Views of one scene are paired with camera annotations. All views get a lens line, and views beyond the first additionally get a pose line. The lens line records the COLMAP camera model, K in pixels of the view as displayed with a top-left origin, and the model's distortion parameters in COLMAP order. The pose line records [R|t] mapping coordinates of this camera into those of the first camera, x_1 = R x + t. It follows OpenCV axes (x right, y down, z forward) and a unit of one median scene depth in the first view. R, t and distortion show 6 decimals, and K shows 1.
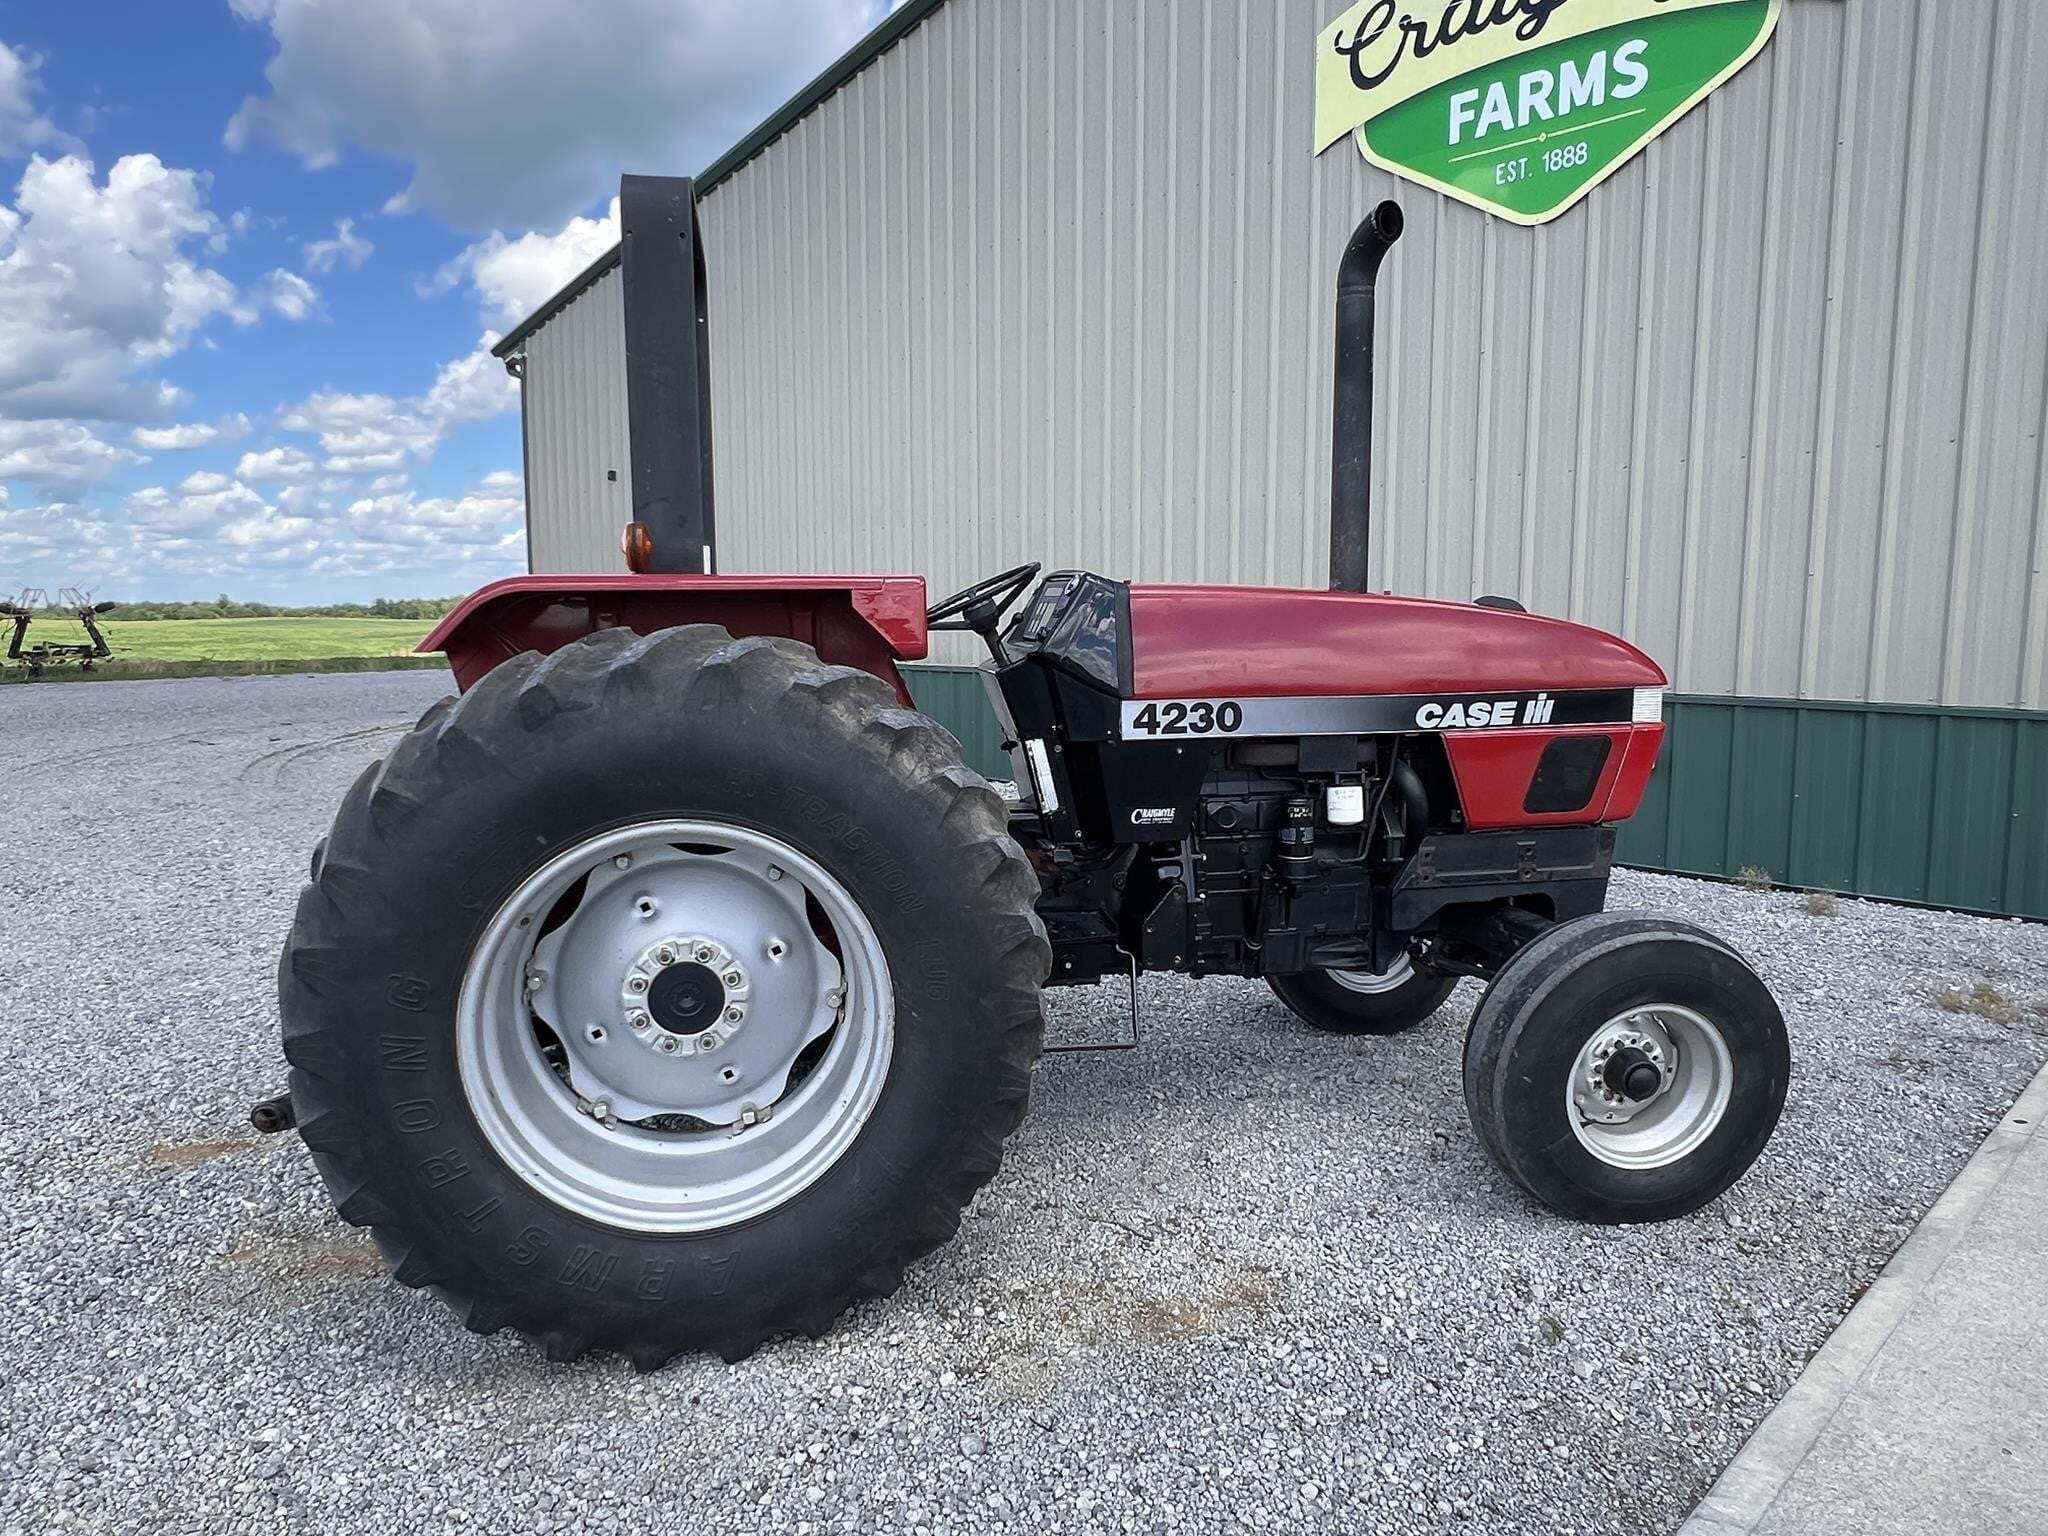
lens RADIAL K [[1308.4, 0, 1018.0], [0, 1308.4, 761.2], [0, 0, 1]] dist [-0.003963, -0.000352]
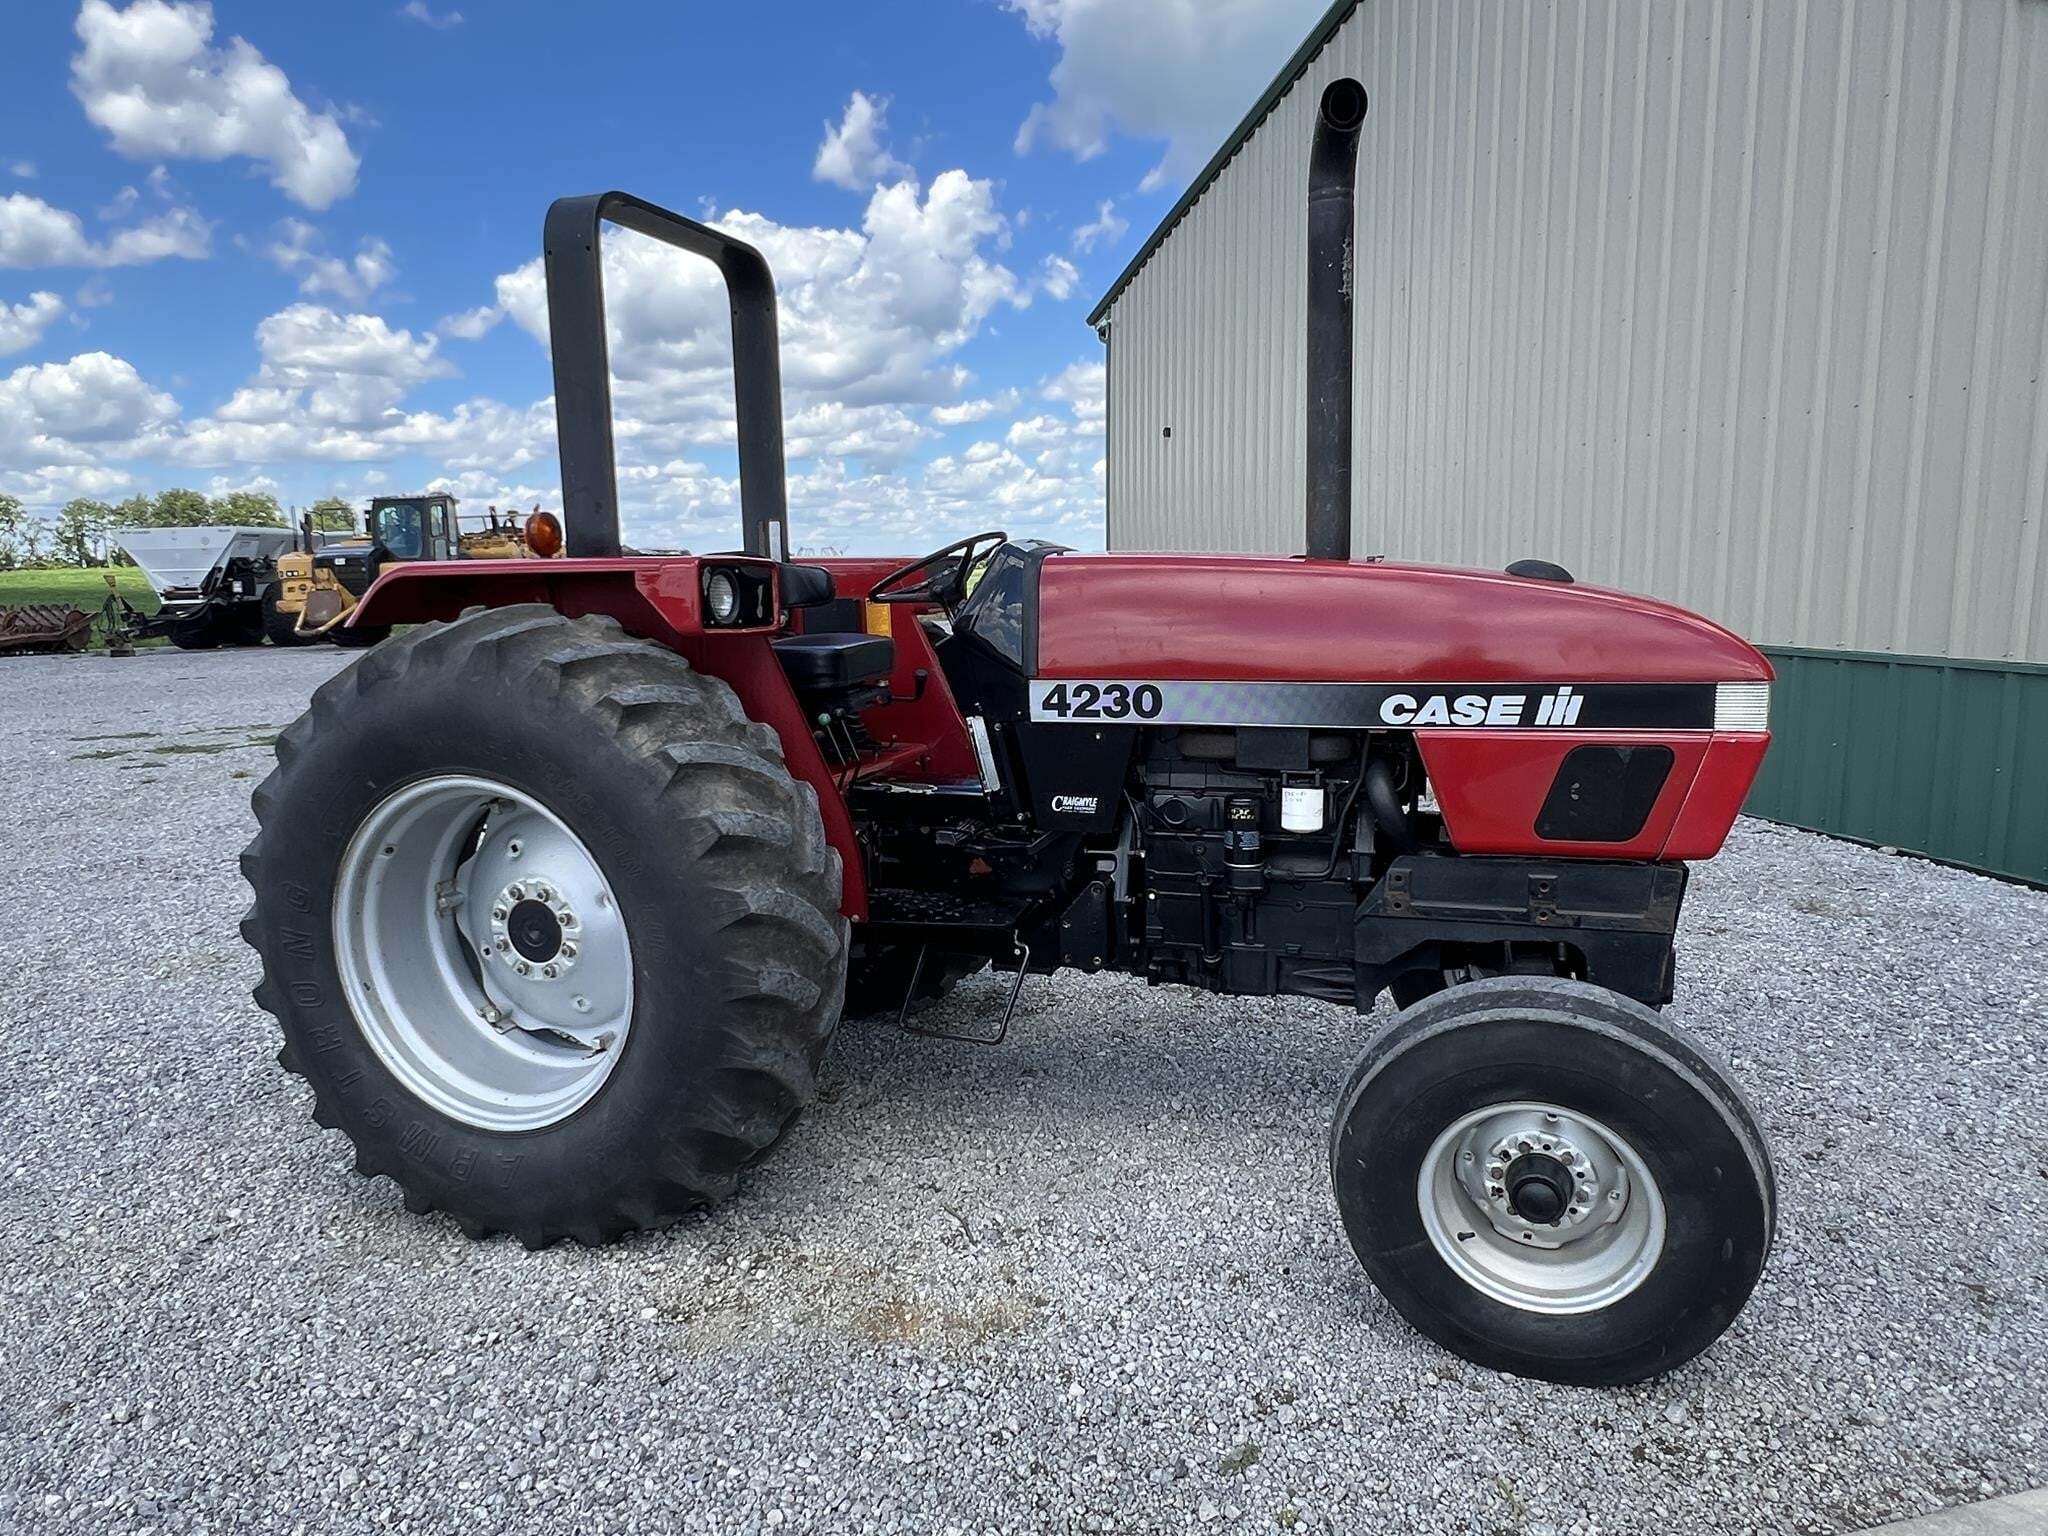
lens RADIAL K [[1308.4, 0, 1017.4], [0, 1308.4, 766.1], [0, 0, 1]] dist [-0.003963, -0.000352]
pose [[0.868193, 0.065398, -0.491899, 0.531441], [-0.043862, 0.997511, 0.055203, -0.035446], [0.494285, -0.026352, 0.868900, 0.173876]]
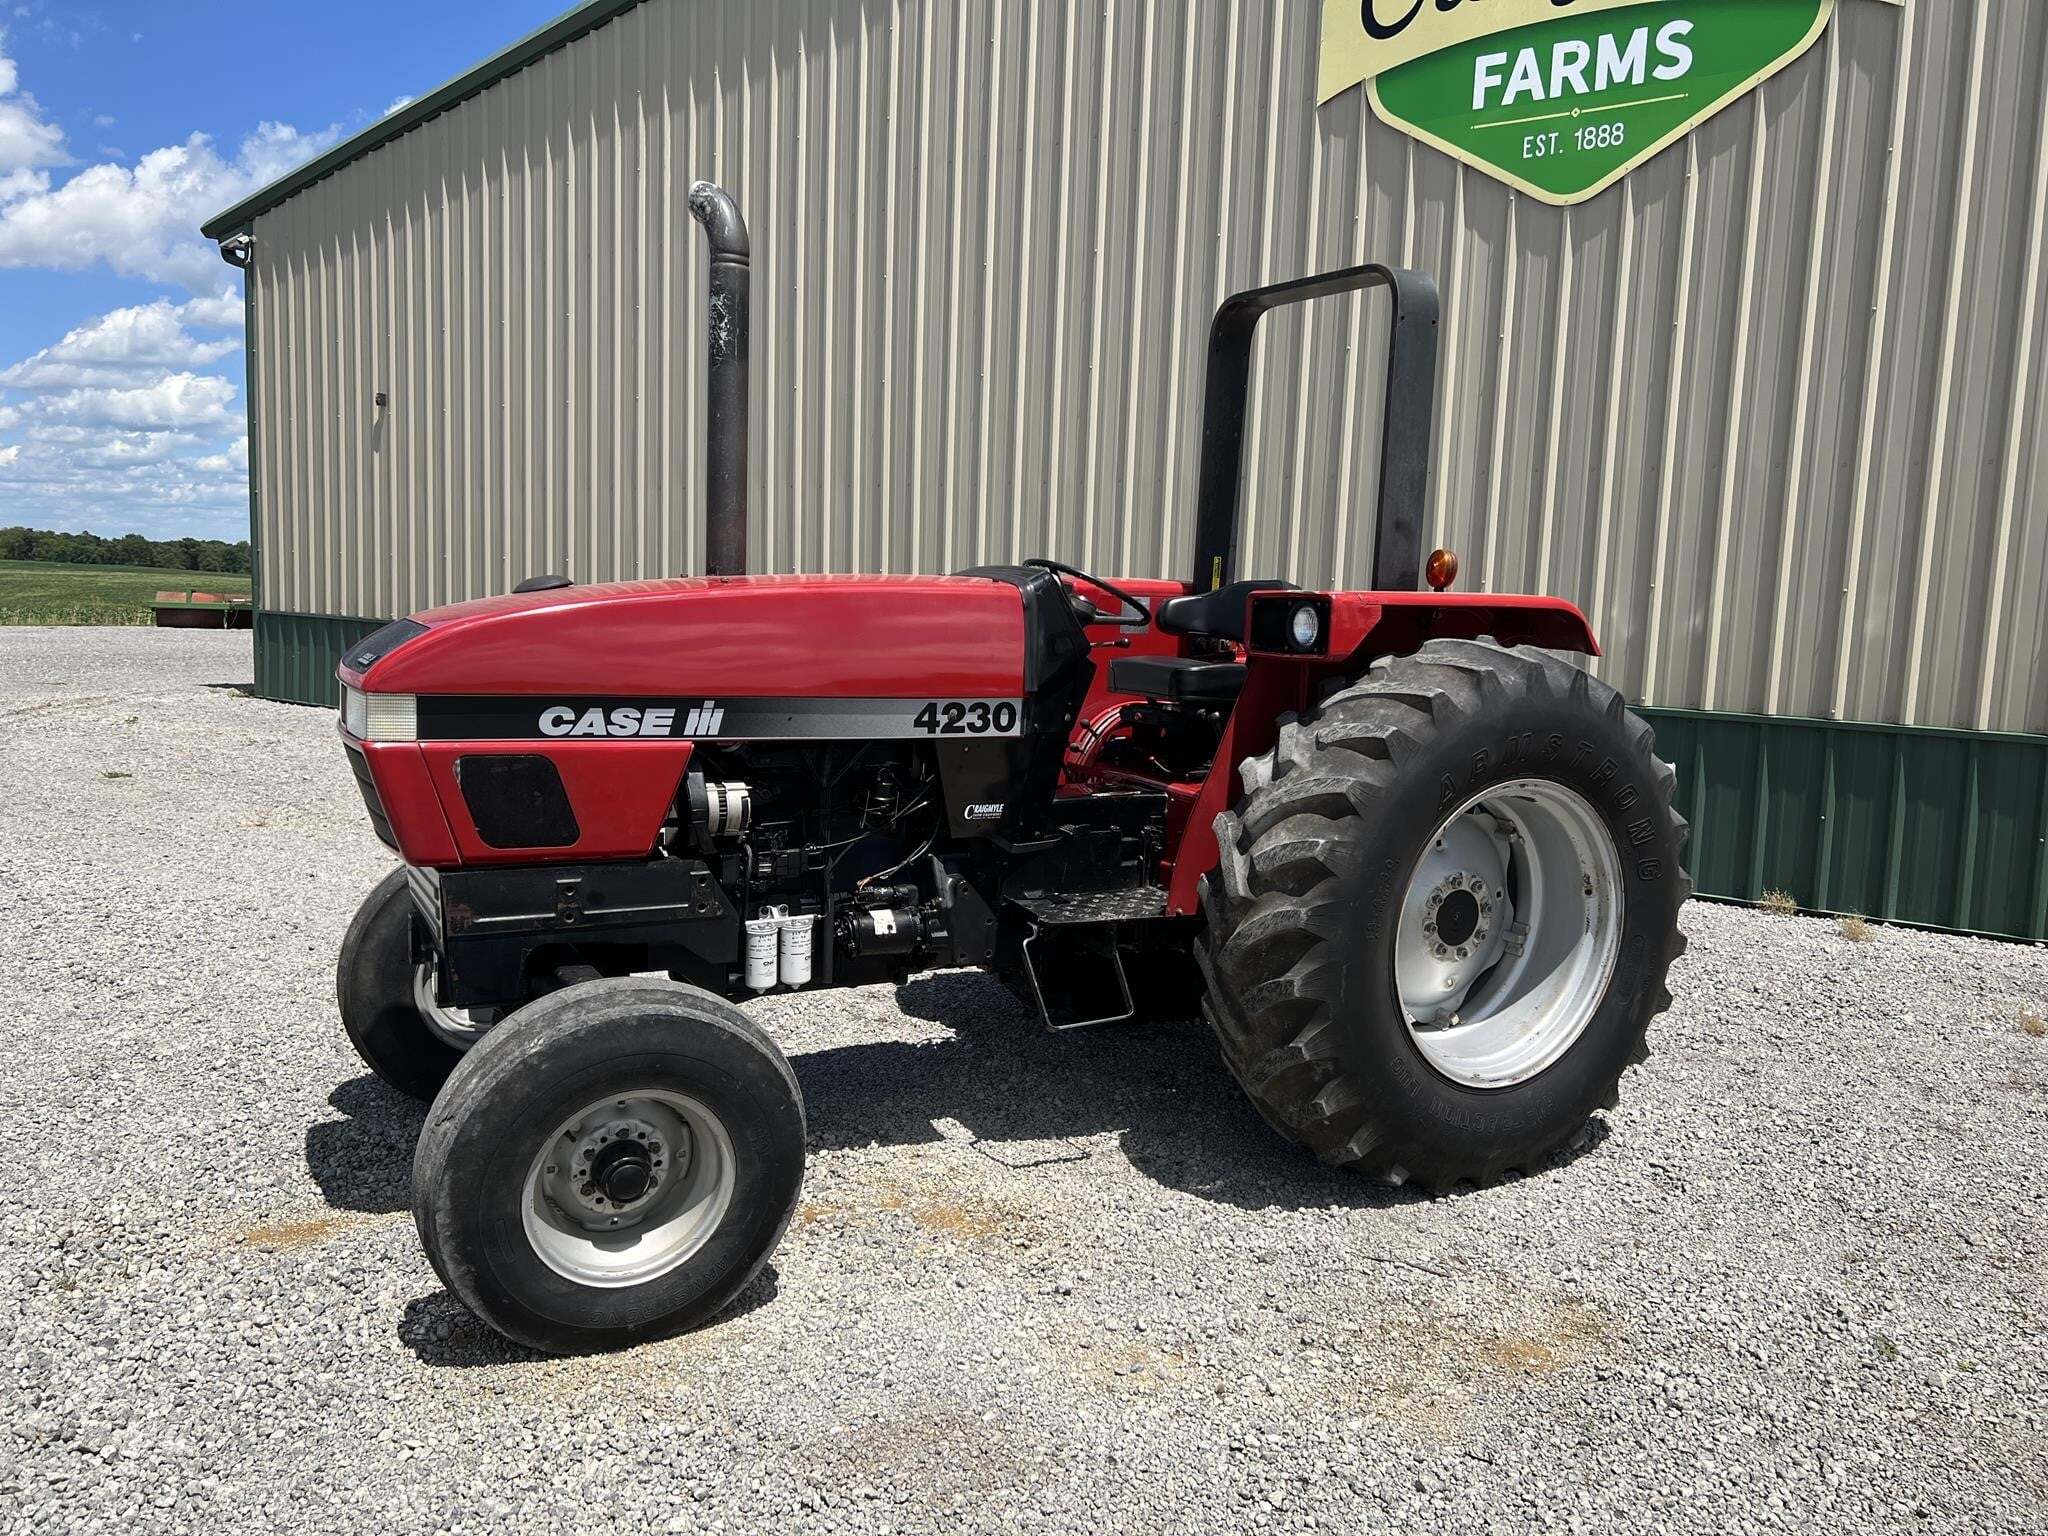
lens RADIAL K [[1532.1, 0, 1030.8], [0, 1532.1, 762.3], [0, 0, 1]] dist [0.055042, -0.062584]
pose [[0.984081, 0.018570, 0.176750, -0.376836], [-0.018884, 0.999822, 0.000094, -0.007570], [-0.176717, -0.003431, 0.984256, -0.060435]]
